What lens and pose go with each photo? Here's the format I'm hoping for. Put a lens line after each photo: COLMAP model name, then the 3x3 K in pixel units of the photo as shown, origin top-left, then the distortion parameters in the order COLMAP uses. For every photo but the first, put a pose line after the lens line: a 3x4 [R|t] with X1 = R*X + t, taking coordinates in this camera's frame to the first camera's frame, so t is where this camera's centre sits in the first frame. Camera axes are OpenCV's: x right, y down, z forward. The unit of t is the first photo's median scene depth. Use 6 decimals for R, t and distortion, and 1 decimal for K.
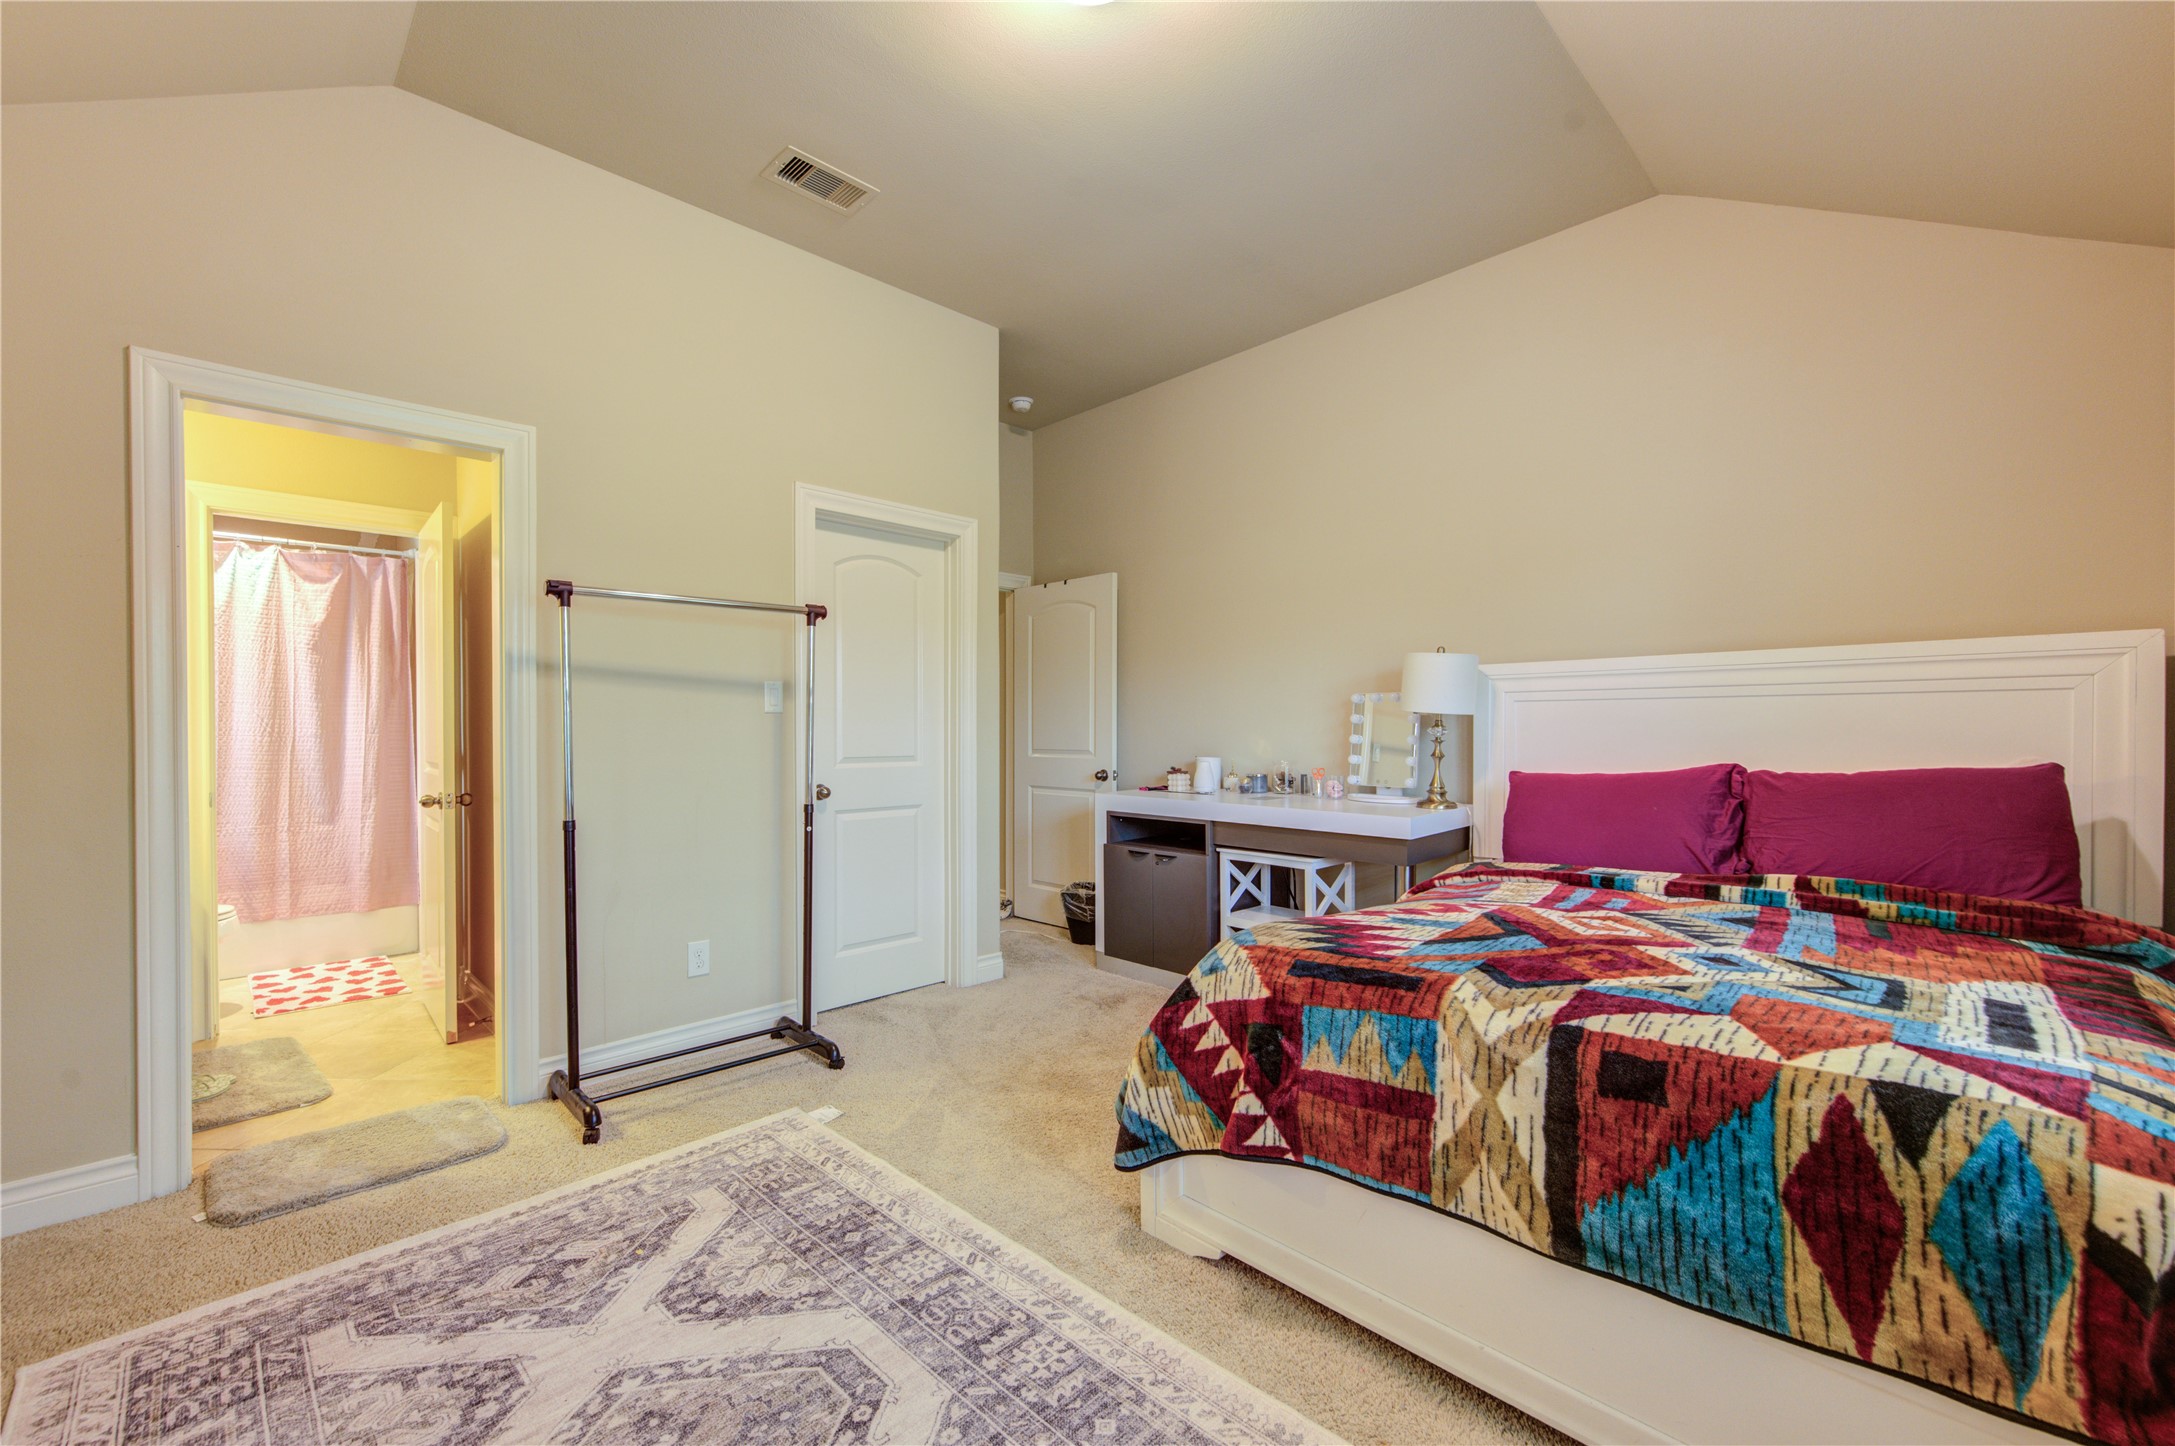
lens RADIAL K [[850.8, 0, 1082.1], [0, 850.8, 728.7], [0, 0, 1]] dist [0.002967, -0.000061]
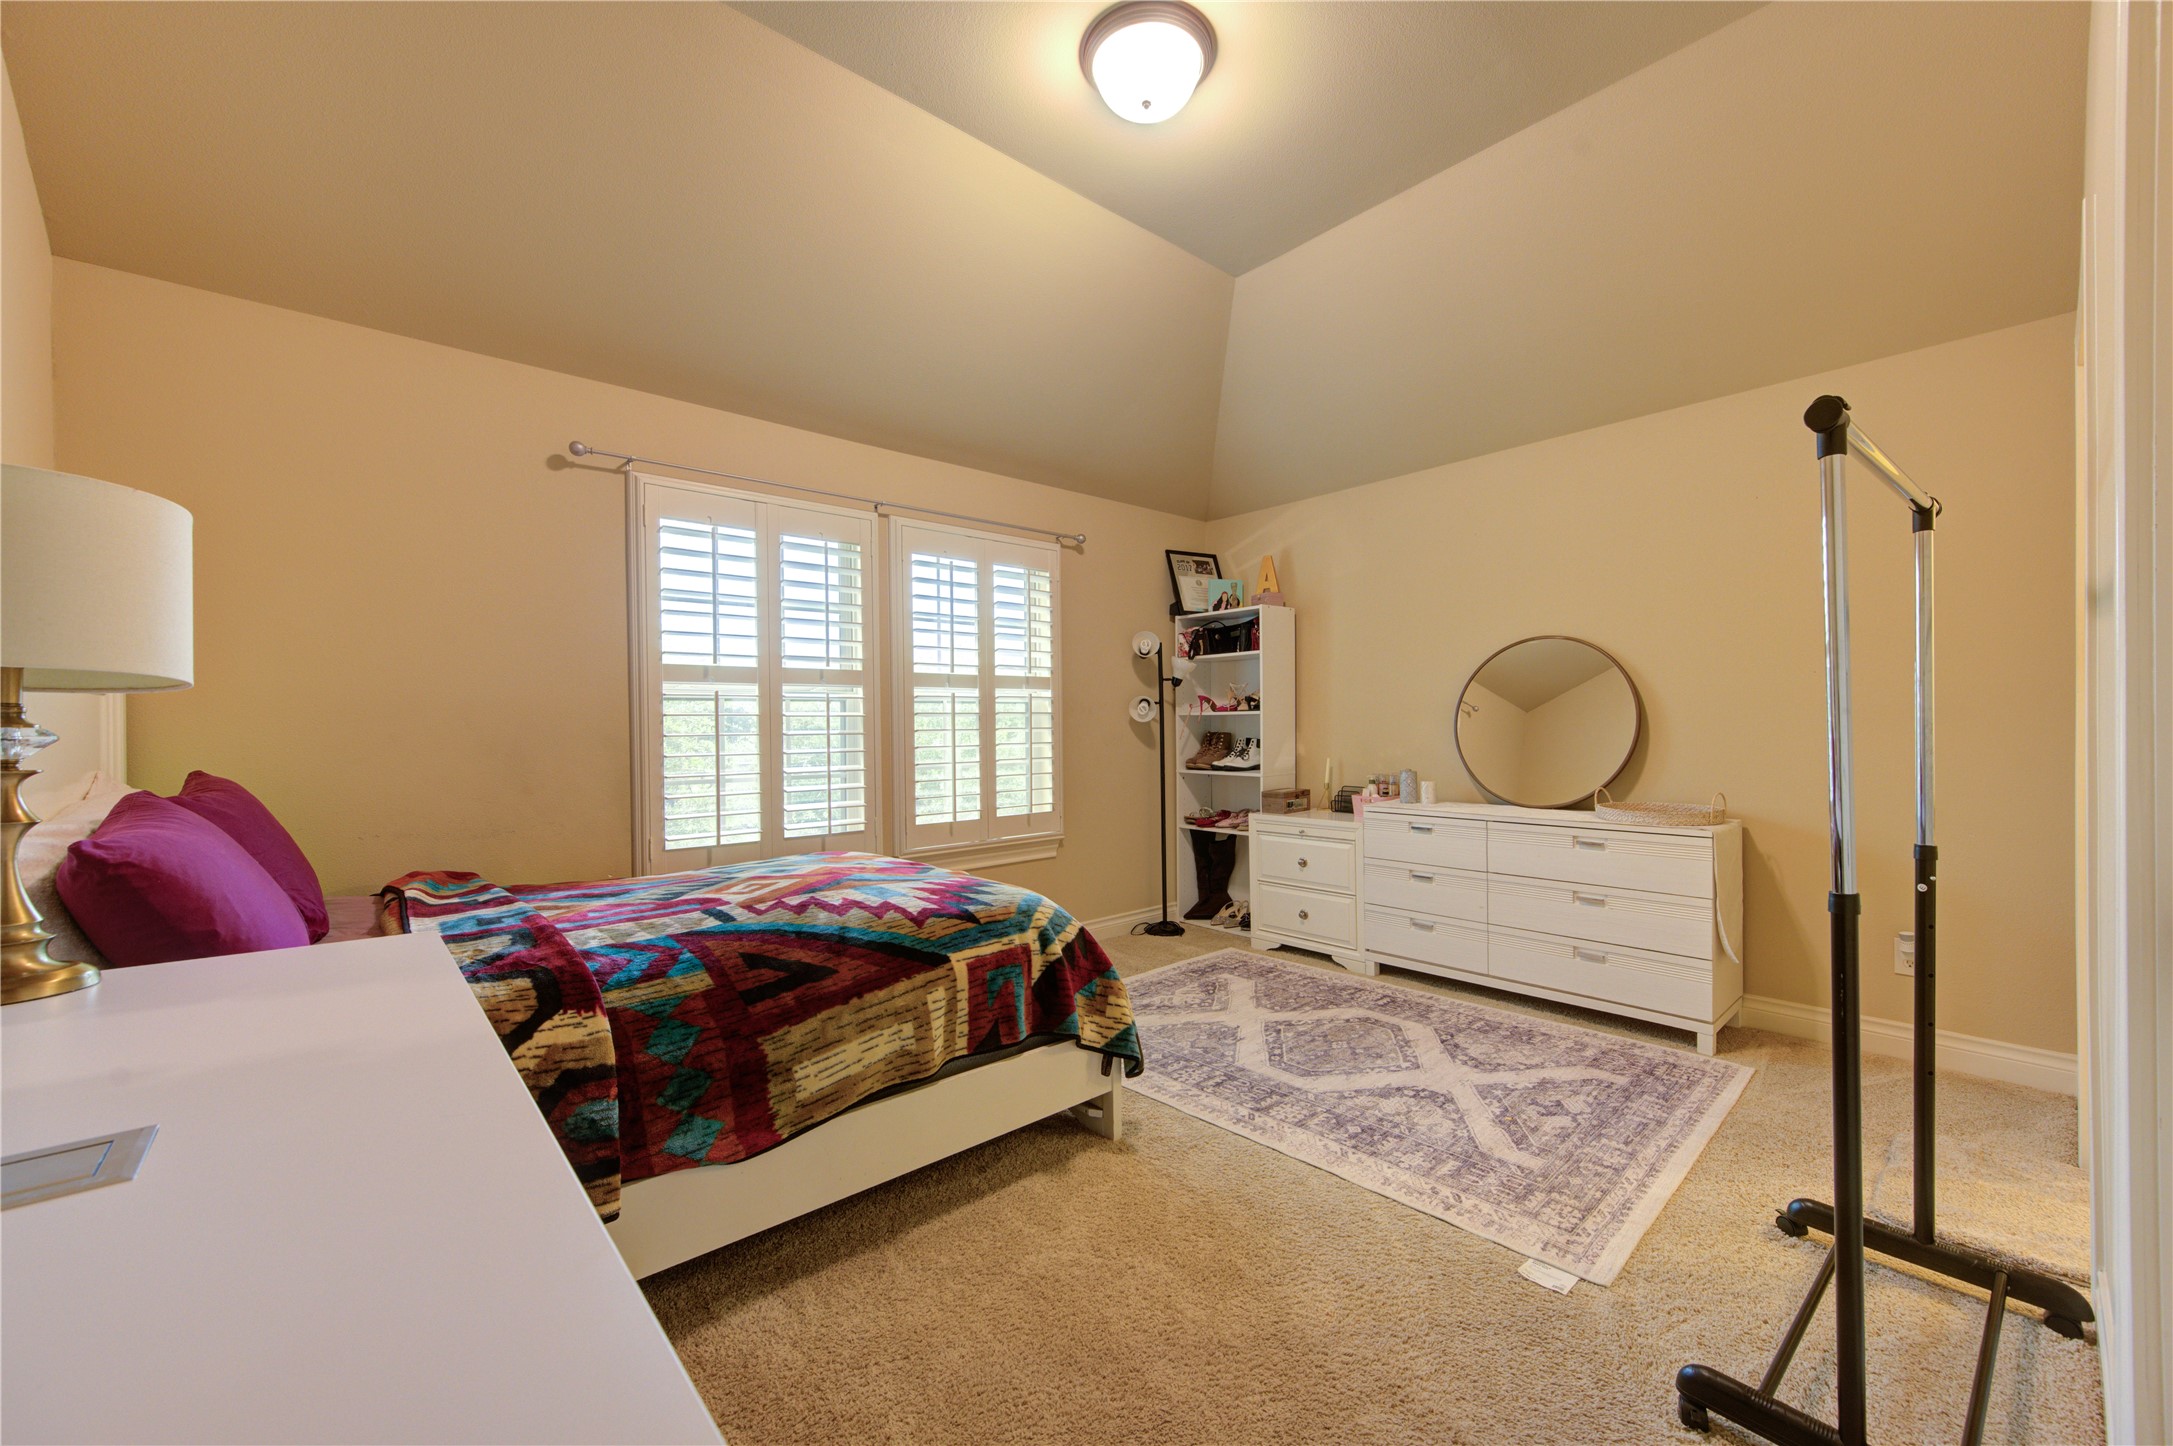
lens RADIAL K [[850.0, 0, 1081.2], [0, 850.0, 728.7], [0, 0, 1]] dist [0.002967, -0.000061]
pose [[-0.996365, 0.016202, 0.083632, 0.019189], [0.016983, 0.999819, 0.008630, -0.011833], [-0.083477, 0.010019, -0.996459, 2.540108]]
